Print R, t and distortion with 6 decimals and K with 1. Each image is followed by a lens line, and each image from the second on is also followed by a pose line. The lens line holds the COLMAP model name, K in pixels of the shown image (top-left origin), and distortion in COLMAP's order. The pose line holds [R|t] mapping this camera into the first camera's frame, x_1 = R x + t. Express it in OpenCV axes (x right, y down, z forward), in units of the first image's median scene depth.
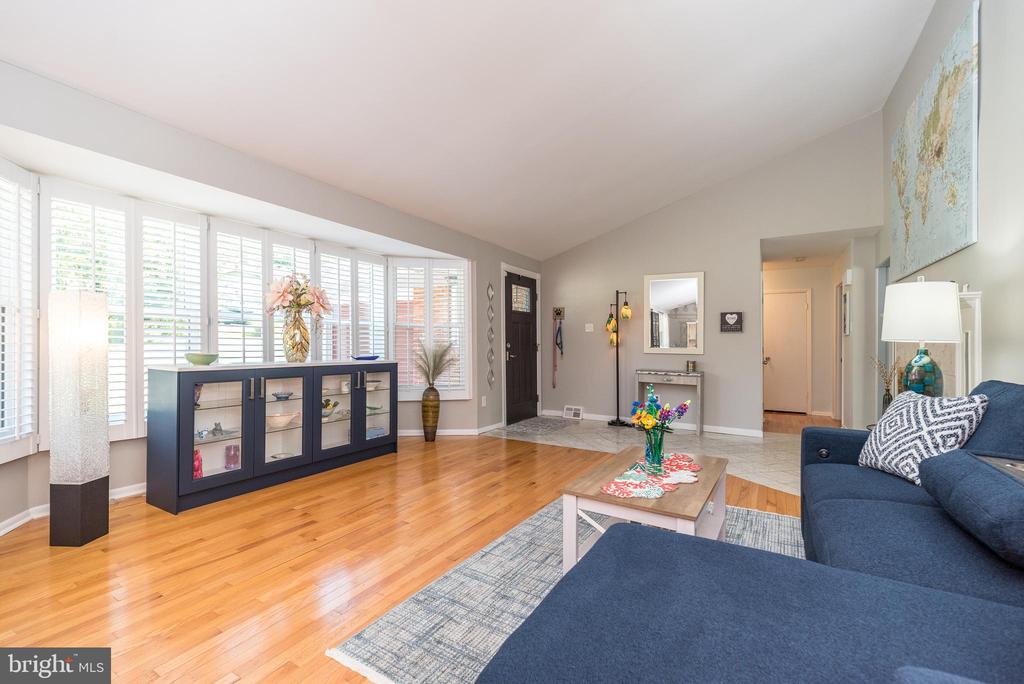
lens RADIAL K [[450.9, 0, 512.3], [0, 450.9, 334.2], [0, 0, 1]] dist [0.011015, -0.000209]
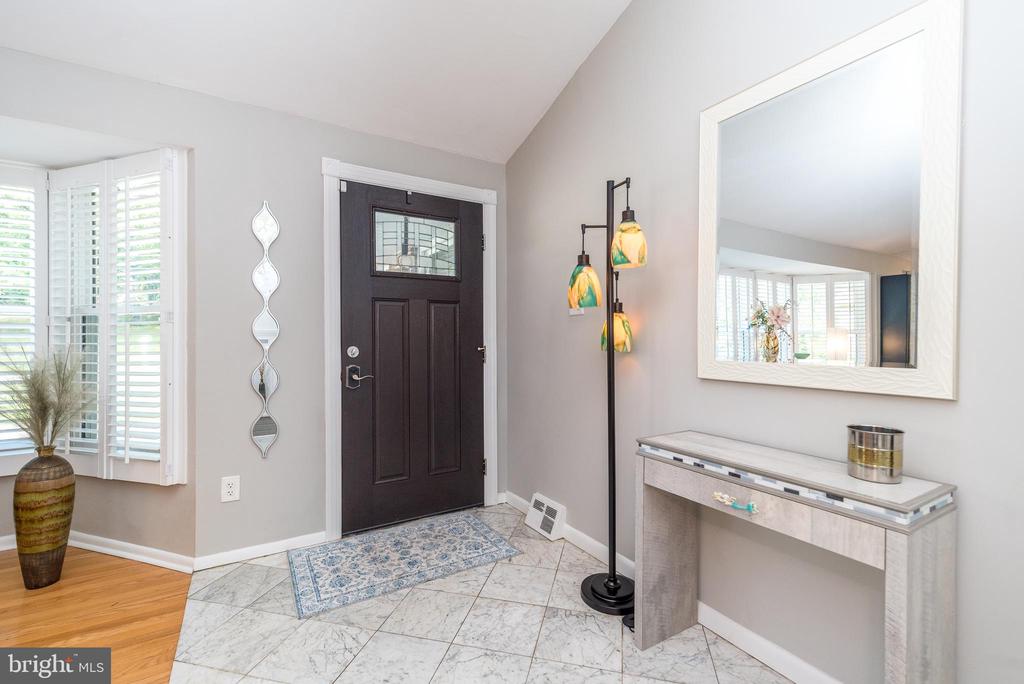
lens RADIAL K [[450.9, 0, 498.9], [0, 450.9, 342.0], [0, 0, 1]] dist [0.011015, -0.000209]
pose [[0.872559, -0.009678, -0.488412, 0.435735], [0.020801, 0.999633, 0.017353, 0.014936], [0.488065, -0.025301, 0.872440, 0.921101]]
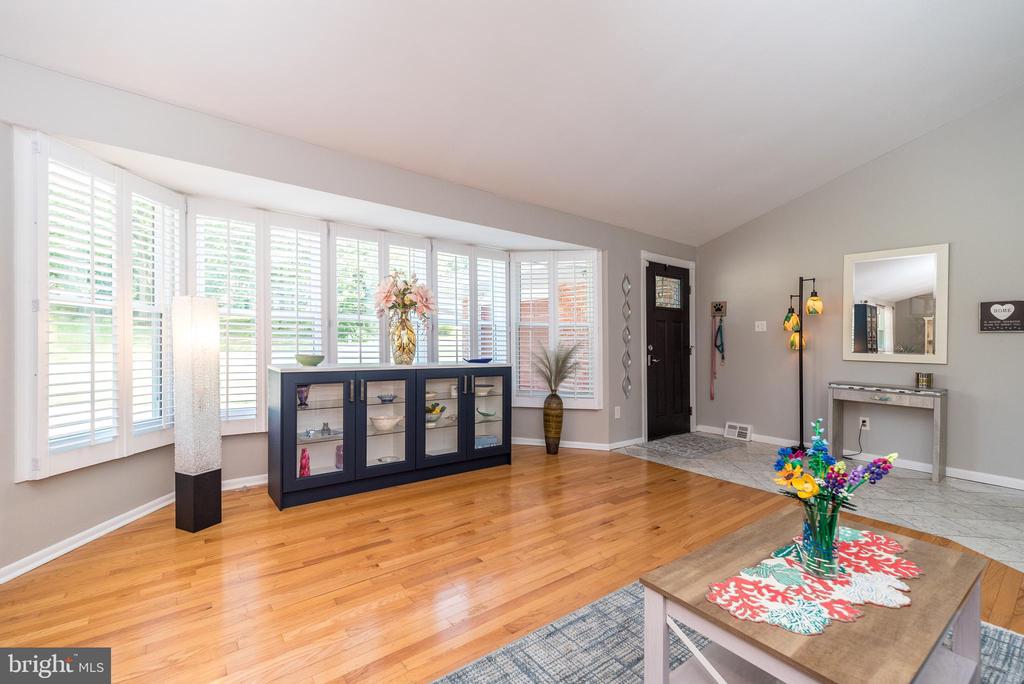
lens RADIAL K [[450.9, 0, 509.5], [0, 450.9, 337.6], [0, 0, 1]] dist [0.011015, -0.000209]
pose [[0.930397, 0.002409, -0.366545, 0.075085], [0.001260, 0.999951, 0.009768, -0.003936], [0.366551, -0.009550, 0.930349, 0.144768]]
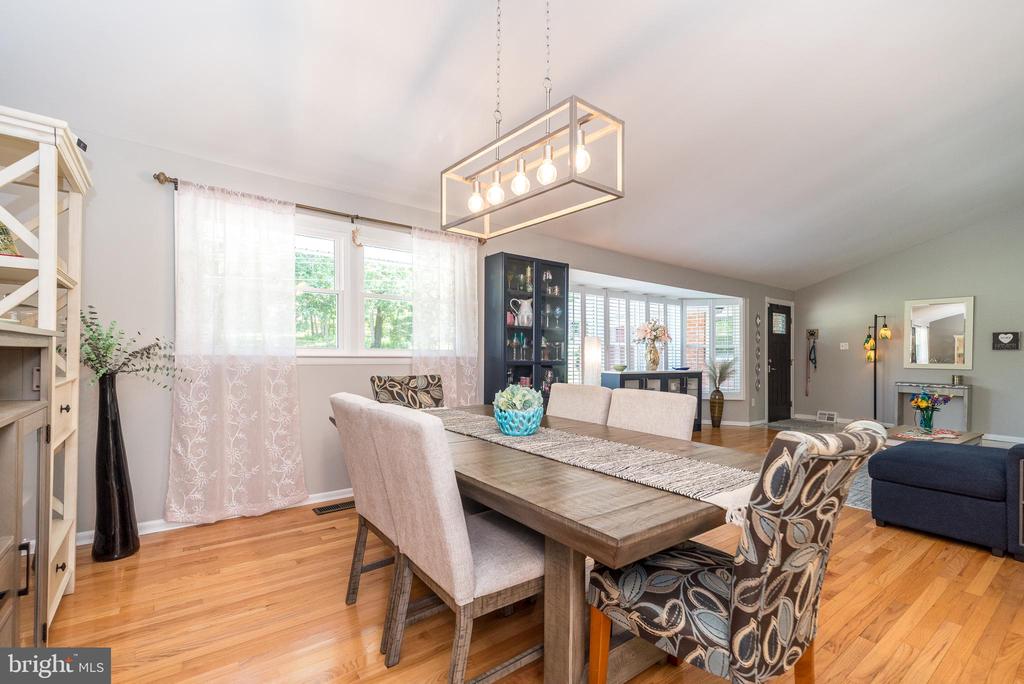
lens RADIAL K [[450.9, 0, 512.8], [0, 450.9, 357.2], [0, 0, 1]] dist [0.011015, -0.000209]
pose [[0.920321, 0.002987, -0.391153, -0.238482], [0.005739, 0.999760, 0.021139, -0.022316], [0.391122, -0.021700, 0.920083, -0.632274]]
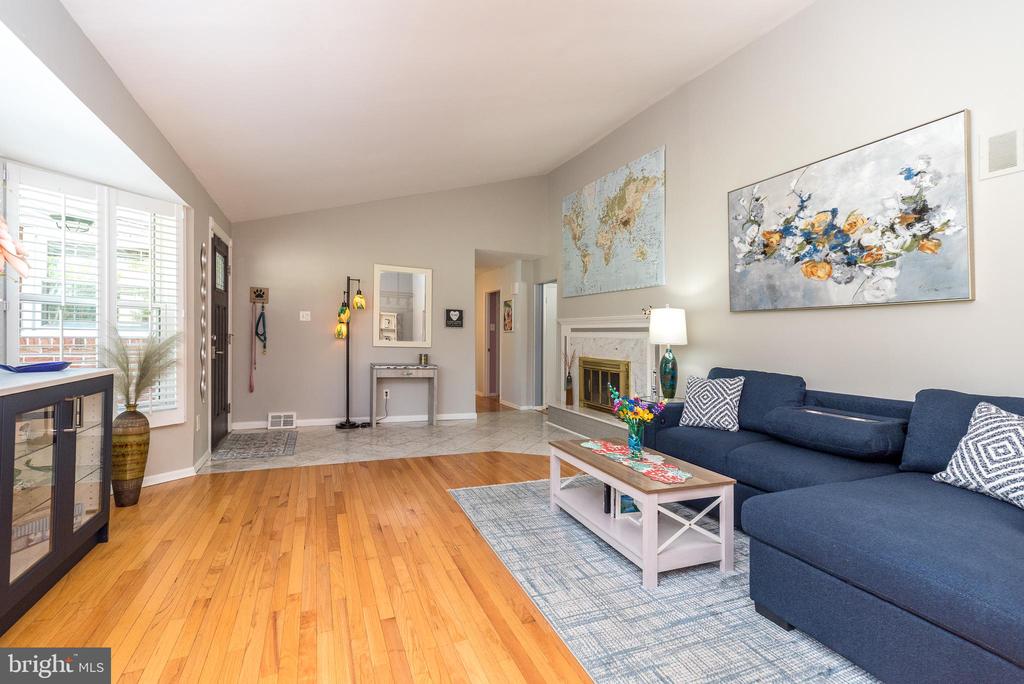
lens RADIAL K [[450.9, 0, 515.0], [0, 450.9, 320.4], [0, 0, 1]] dist [0.011015, -0.000209]
pose [[0.575972, 0.039132, 0.816532, -0.416249], [-0.040960, 0.998980, -0.018984, -0.008837], [-0.816443, -0.022511, 0.576987, 0.289167]]
